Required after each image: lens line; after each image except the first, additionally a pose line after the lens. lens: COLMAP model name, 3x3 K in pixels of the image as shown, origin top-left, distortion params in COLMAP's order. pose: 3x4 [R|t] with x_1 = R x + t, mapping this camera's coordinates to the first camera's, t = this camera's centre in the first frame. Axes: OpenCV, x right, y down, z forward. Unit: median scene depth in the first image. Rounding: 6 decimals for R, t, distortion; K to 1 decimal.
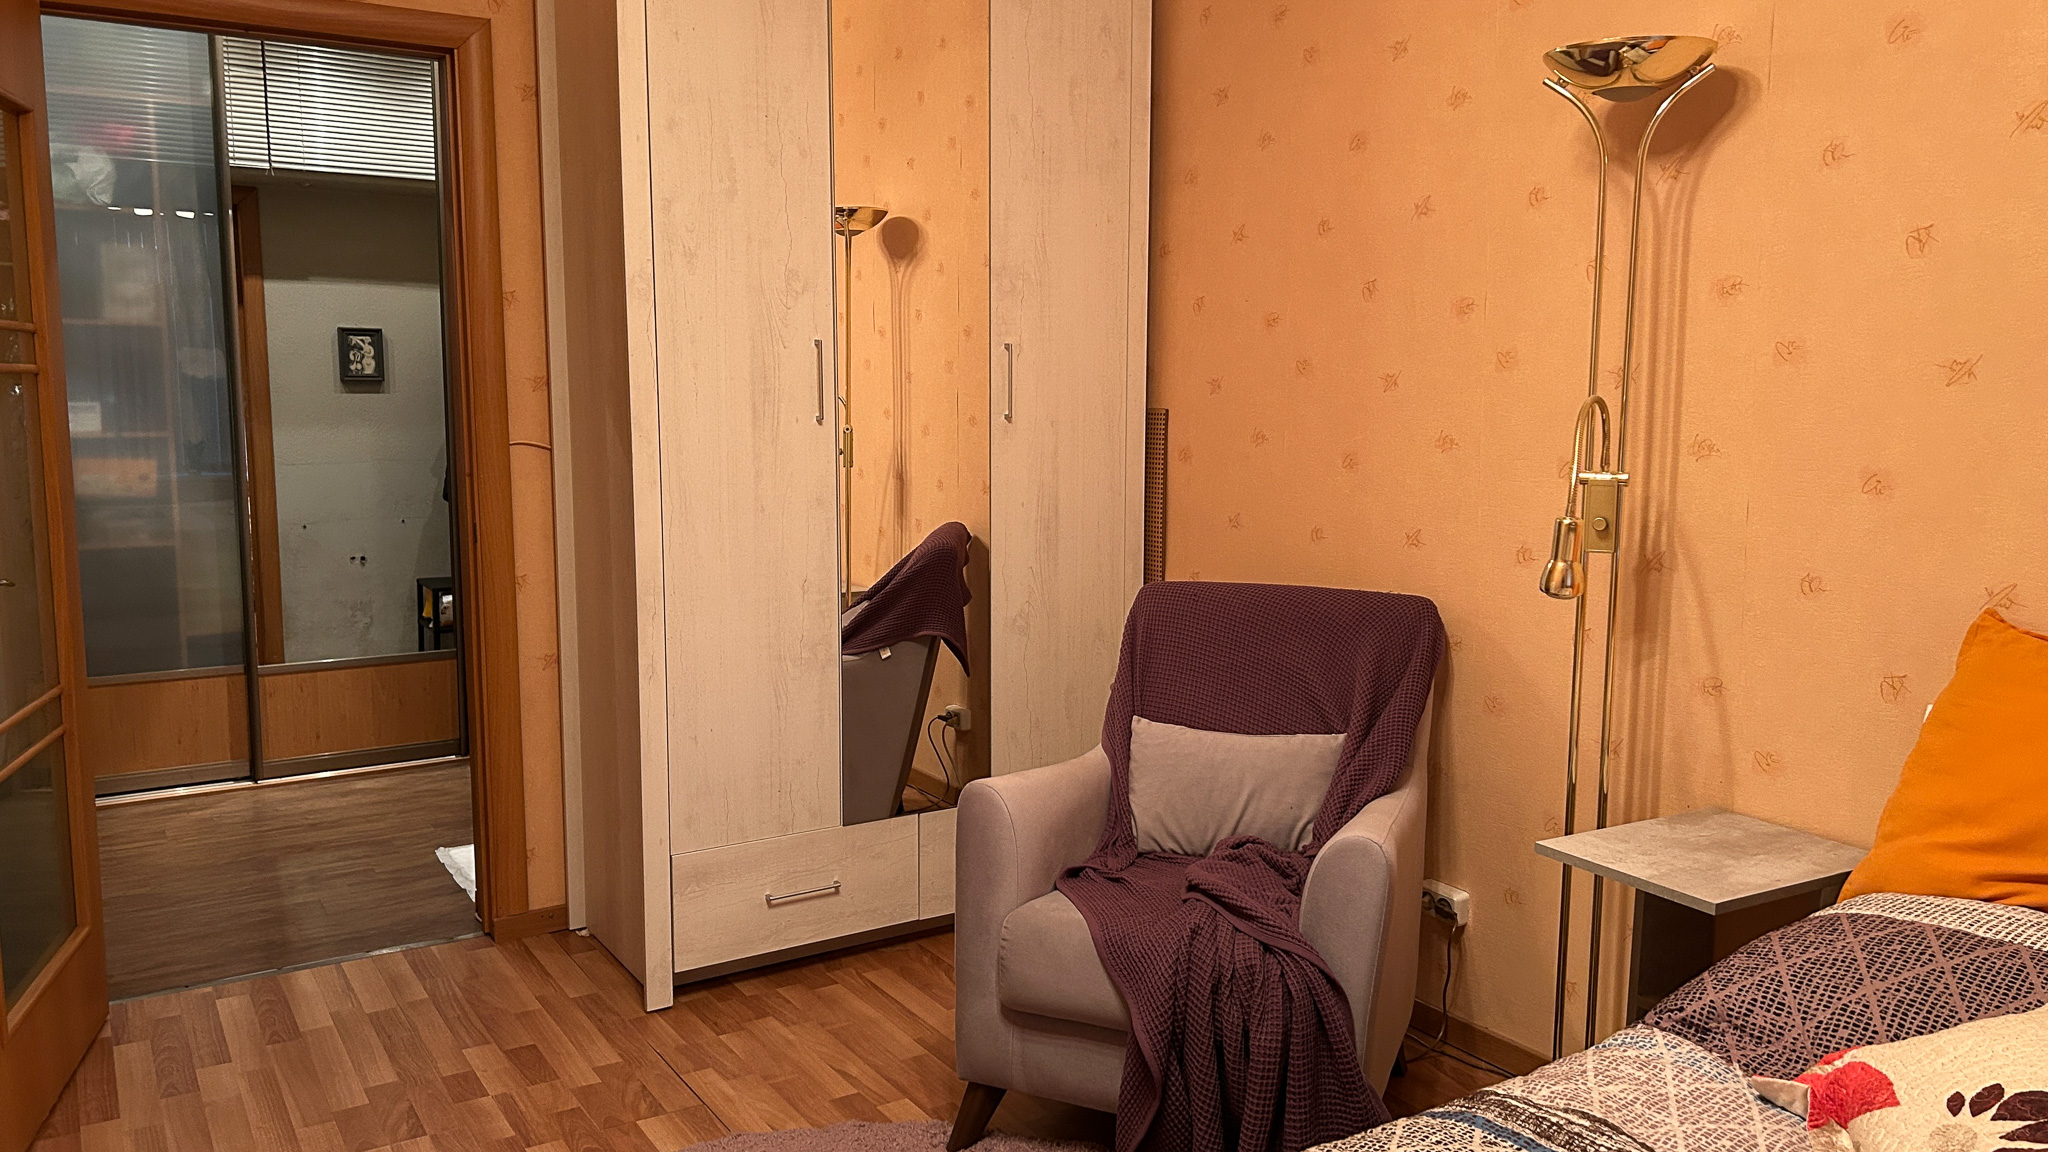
lens RADIAL K [[1539.7, 0, 1032.3], [0, 1539.7, 575.8], [0, 0, 1]] dist [0.066331, -0.093611]
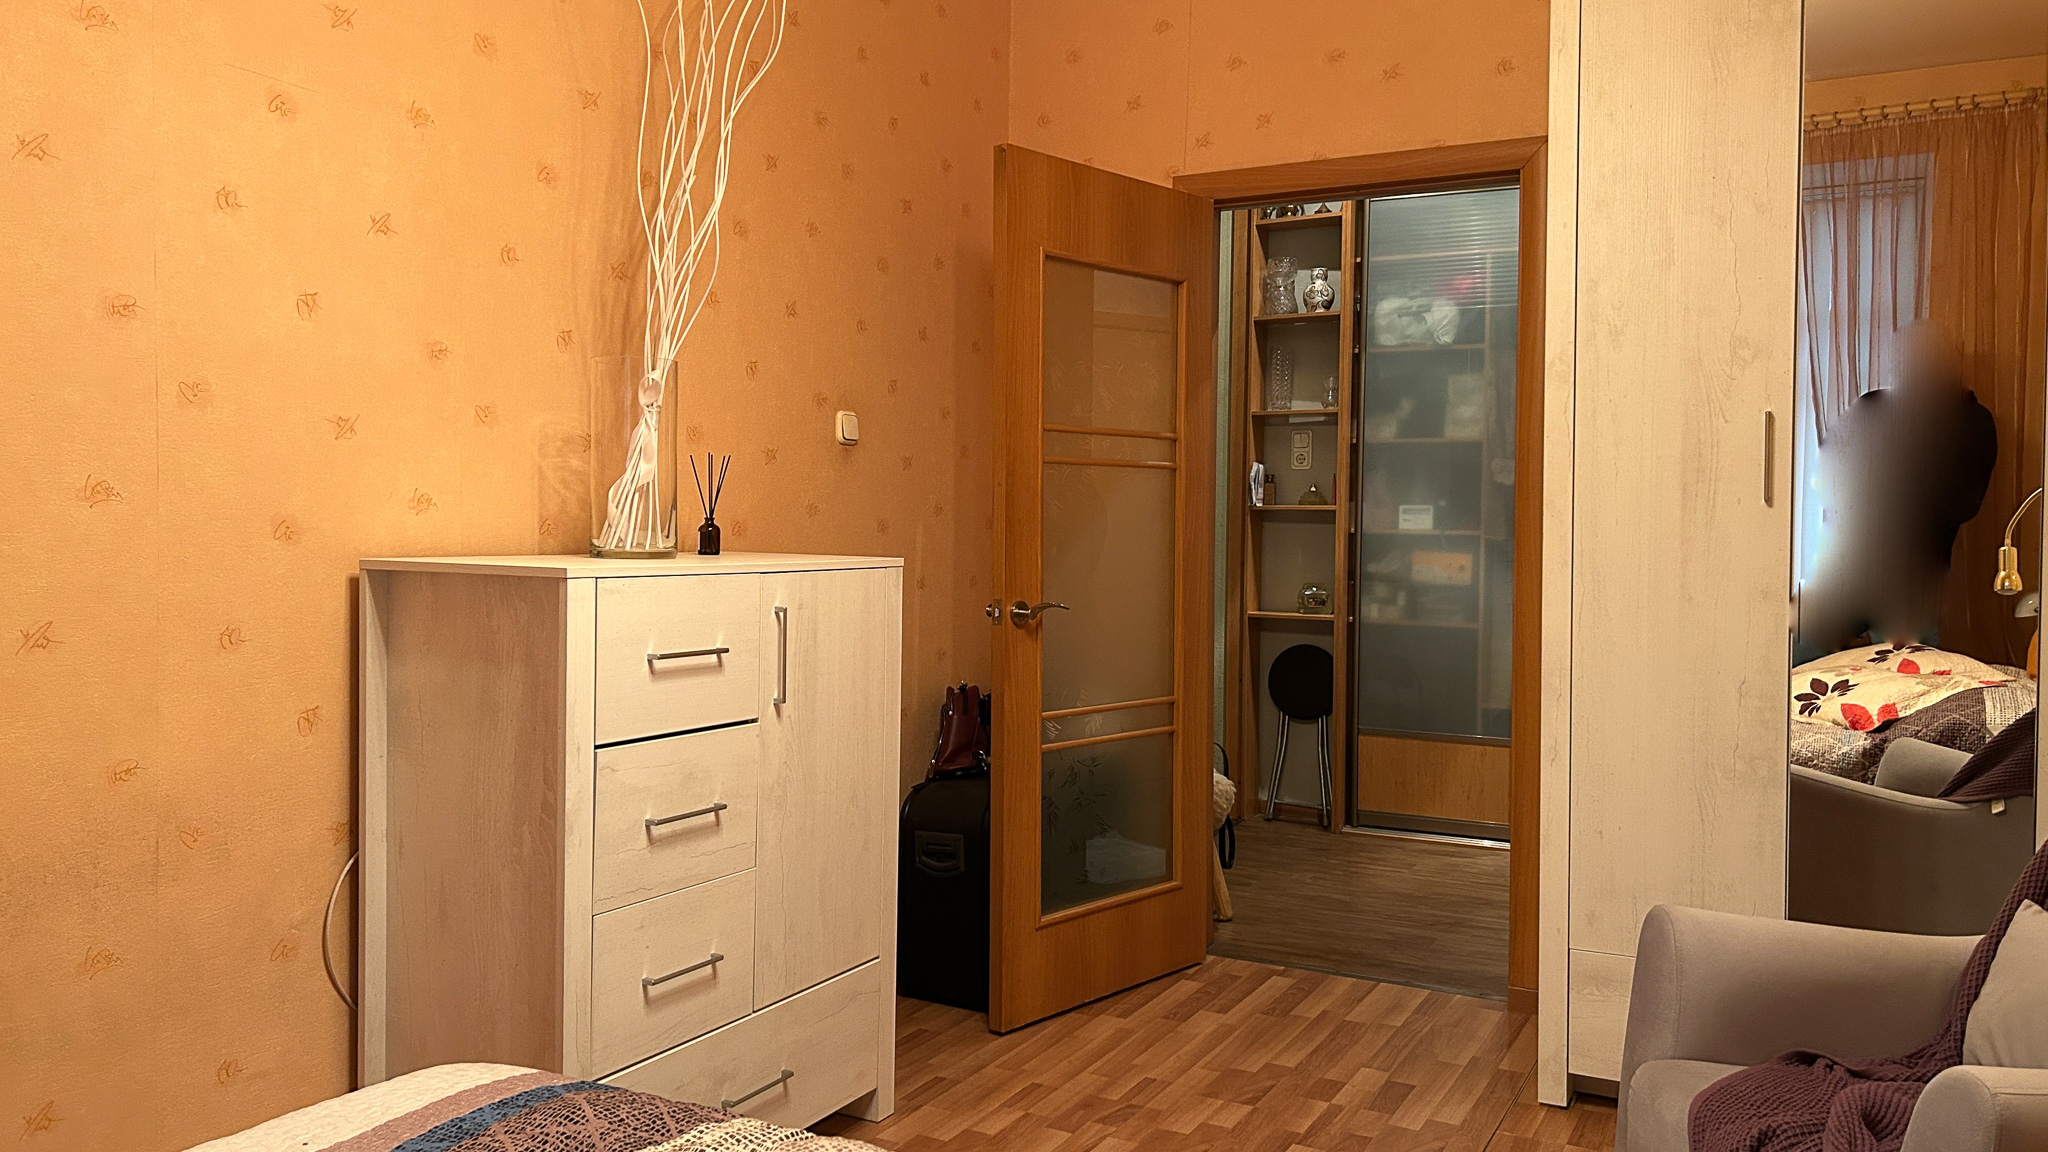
lens RADIAL K [[1539.7, 0, 1017.7], [0, 1539.7, 577.1], [0, 0, 1]] dist [0.066331, -0.093611]
pose [[0.484964, 0.037735, -0.873720, 0.411701], [-0.115086, 0.993134, -0.020987, 0.009247], [0.866929, 0.110731, 0.485977, 0.189500]]
